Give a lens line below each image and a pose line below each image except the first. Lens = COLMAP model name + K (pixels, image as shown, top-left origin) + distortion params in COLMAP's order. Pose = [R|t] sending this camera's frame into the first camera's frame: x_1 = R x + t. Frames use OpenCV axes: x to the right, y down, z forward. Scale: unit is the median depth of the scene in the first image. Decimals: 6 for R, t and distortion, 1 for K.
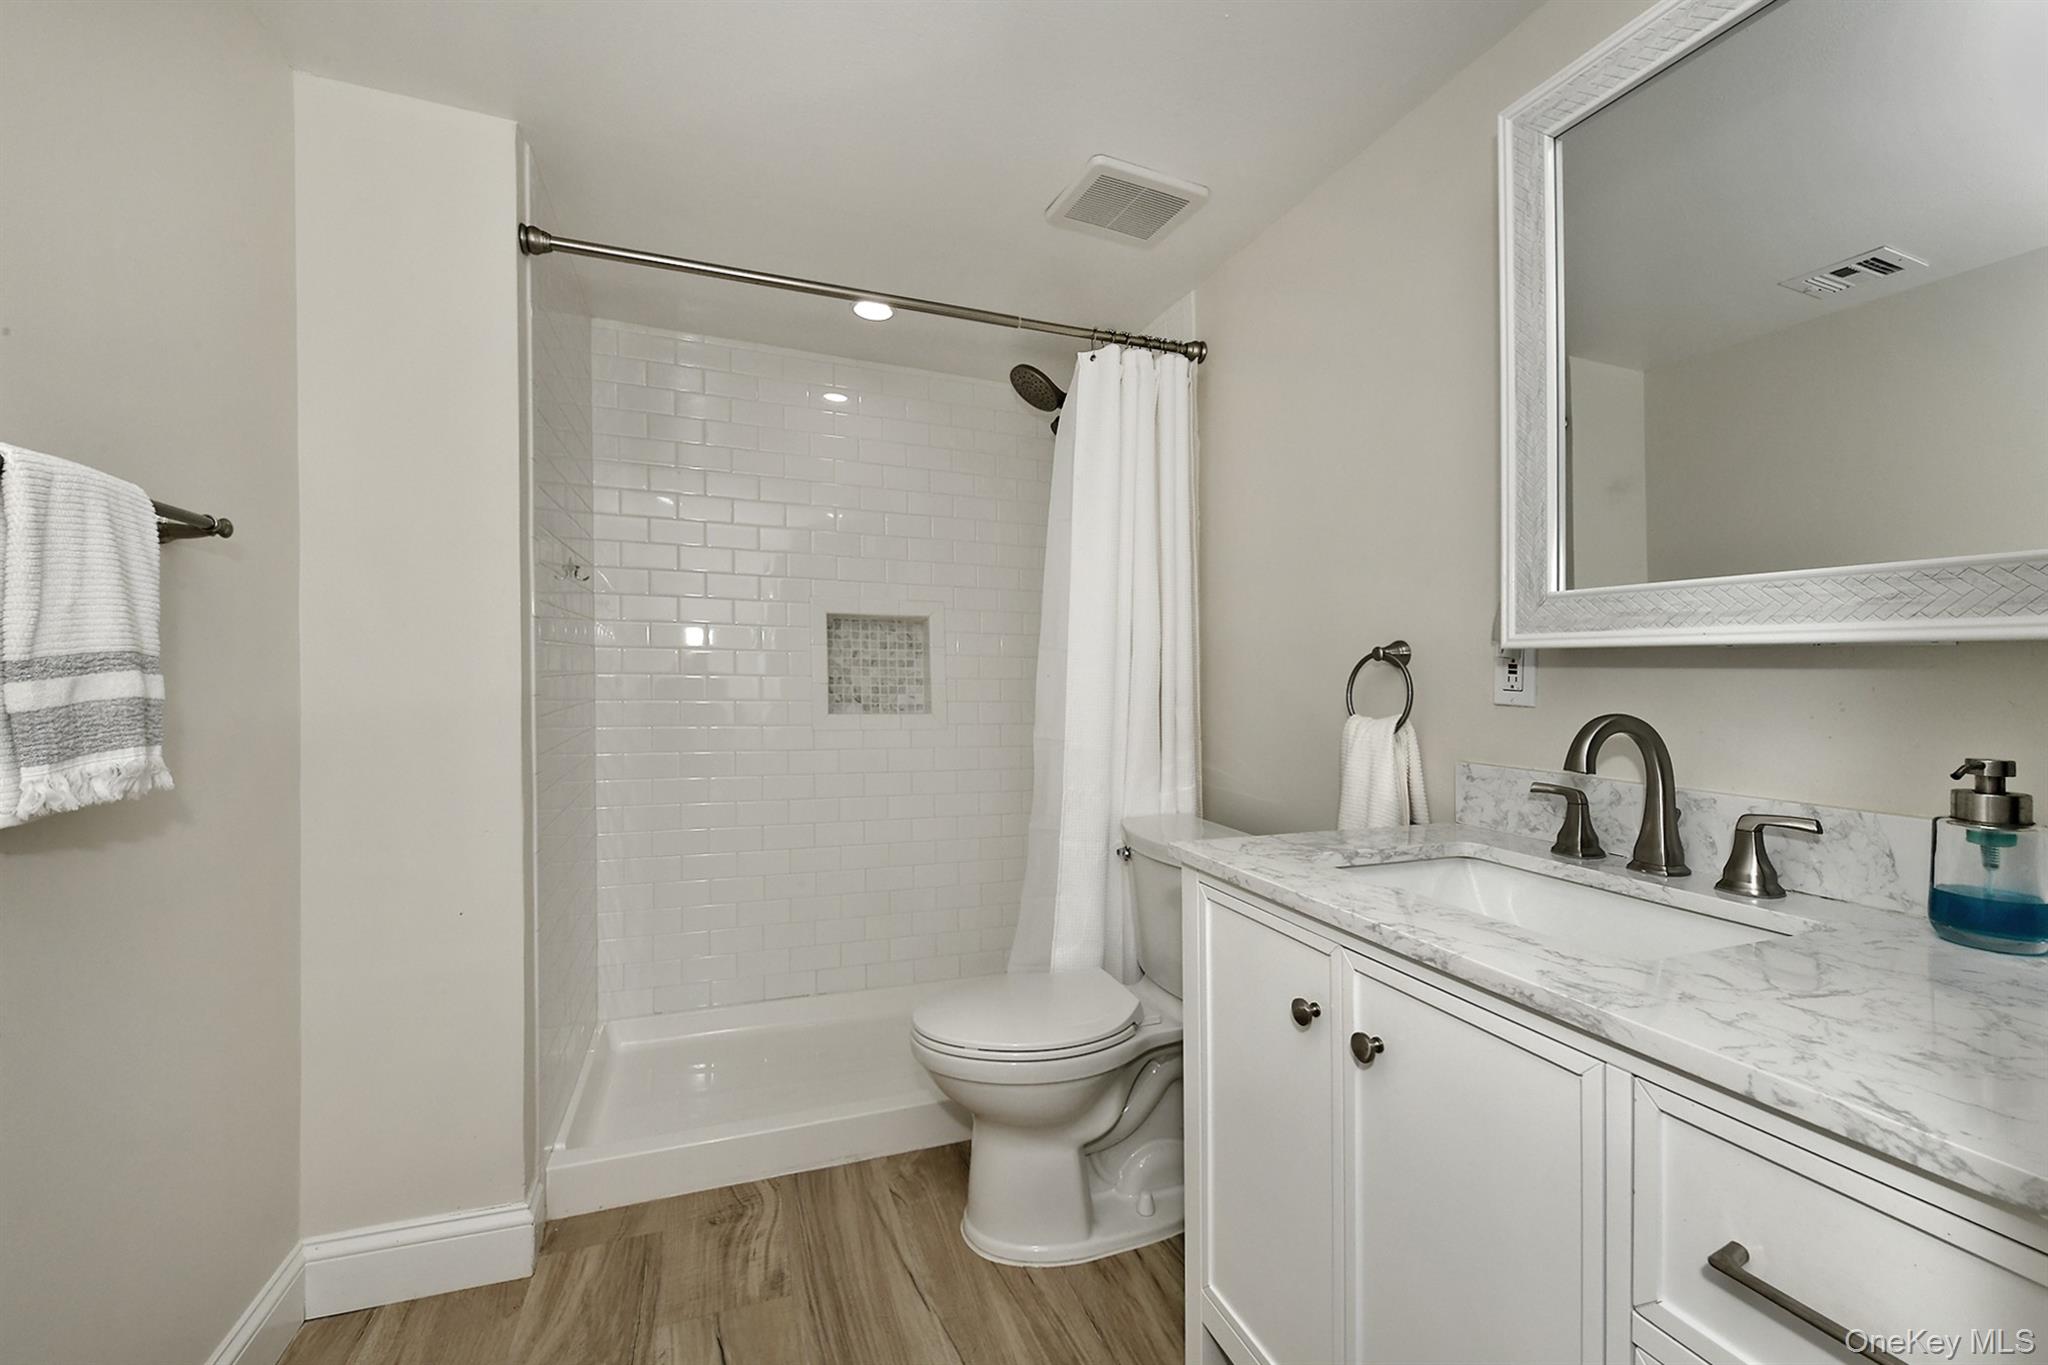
lens RADIAL K [[838.1, 0, 1021.9], [0, 838.1, 680.2], [0, 0, 1]] dist [-0.000551, -0.000561]
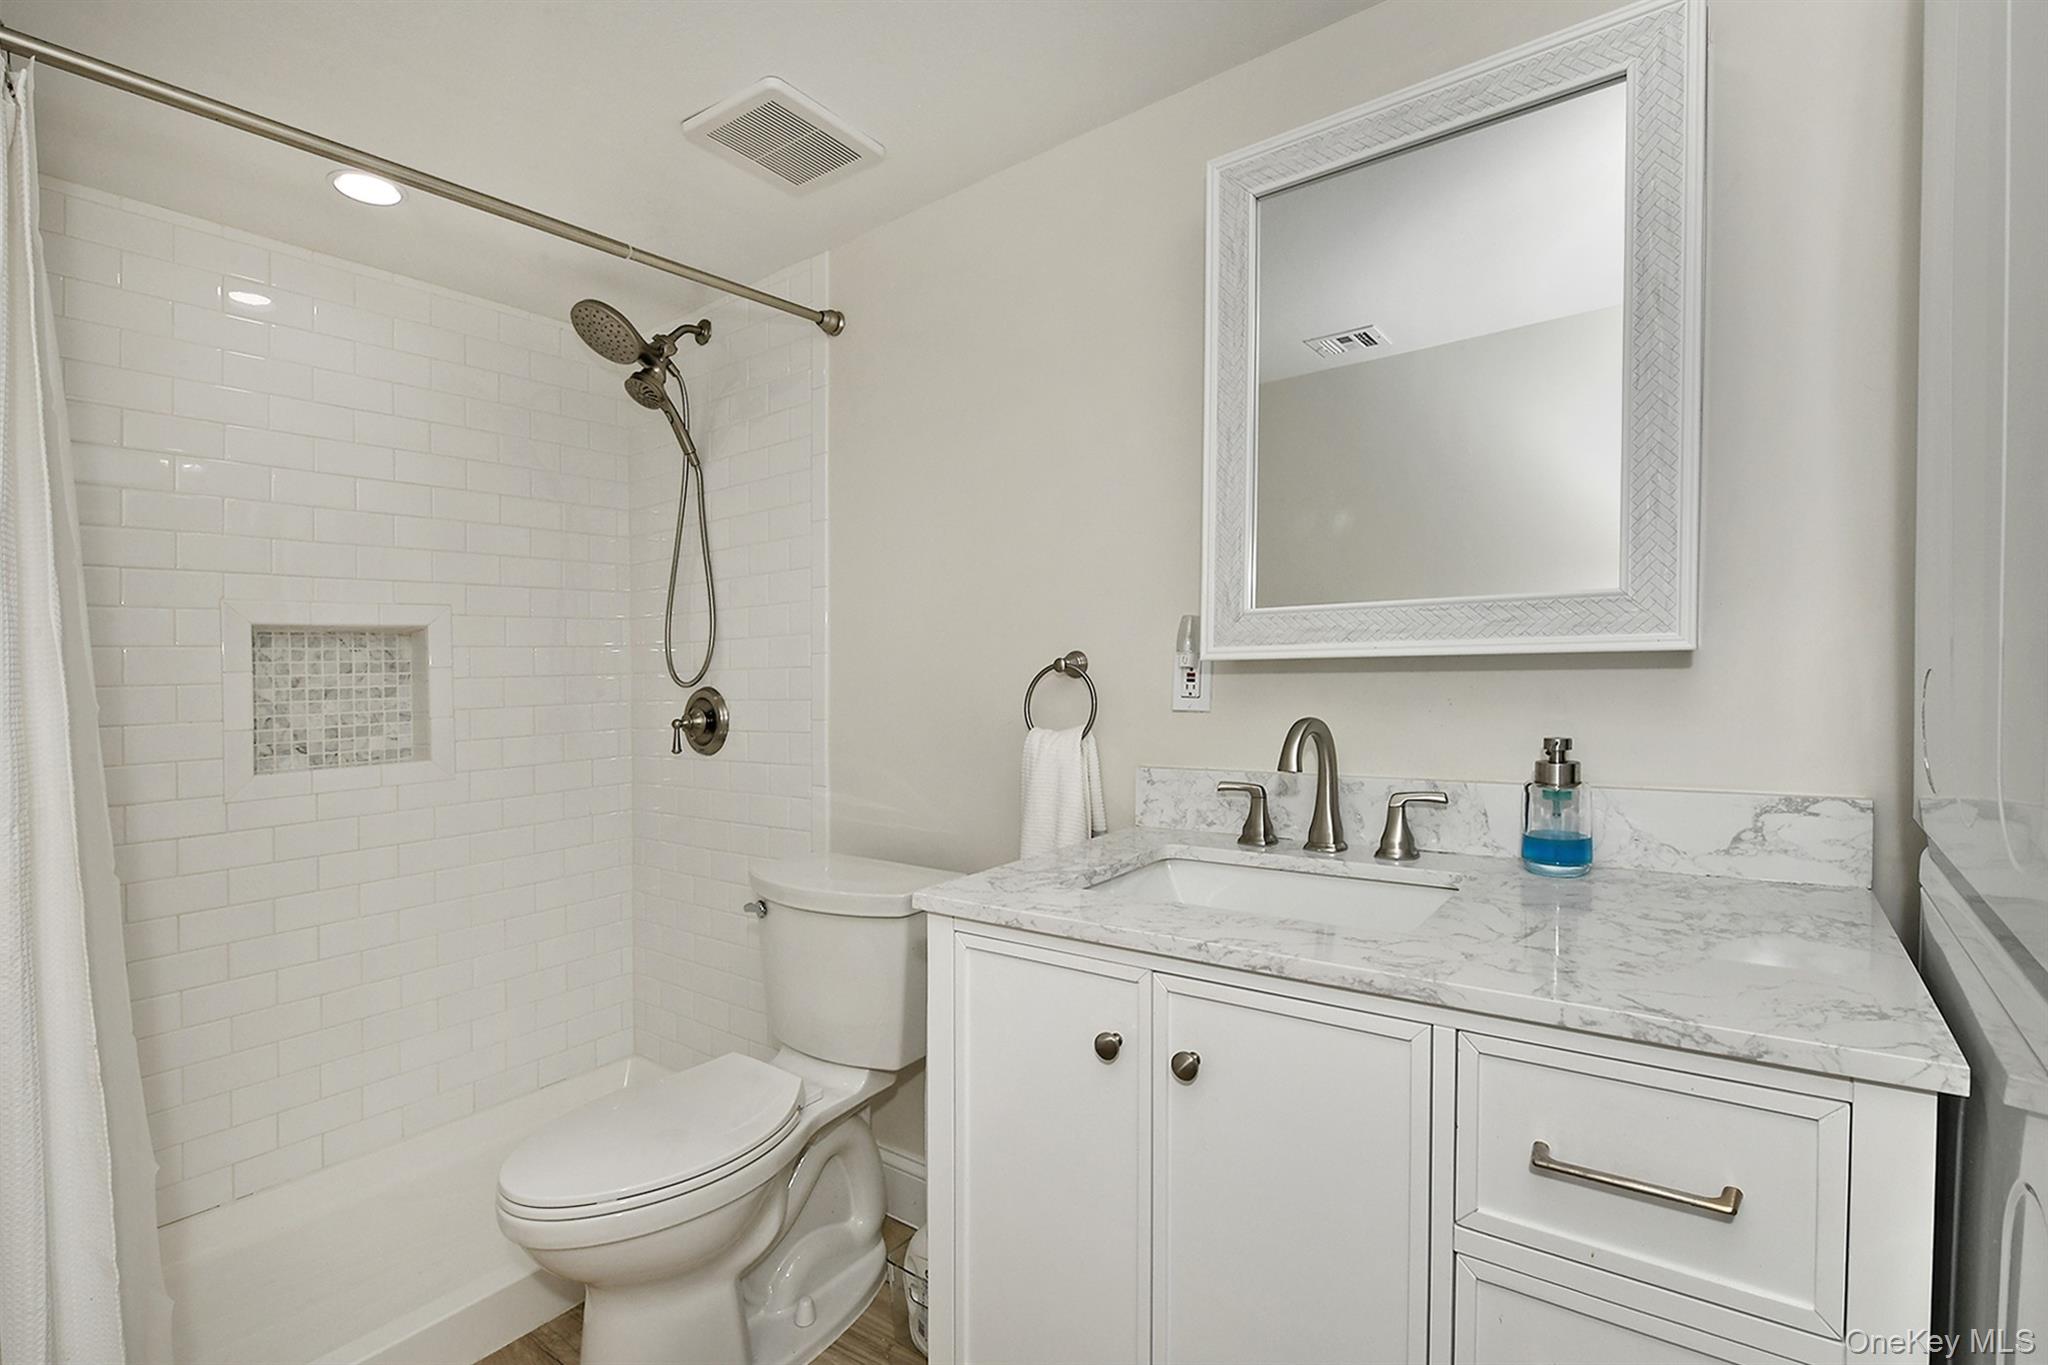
lens RADIAL K [[954.8, 0, 1023.5], [0, 954.8, 684.6], [0, 0, 1]] dist [-0.002885, -0.000550]
pose [[0.845308, -0.050225, 0.531913, -0.267430], [0.046707, 0.998707, 0.020076, -0.042475], [-0.532234, 0.007873, 0.846561, 0.091846]]
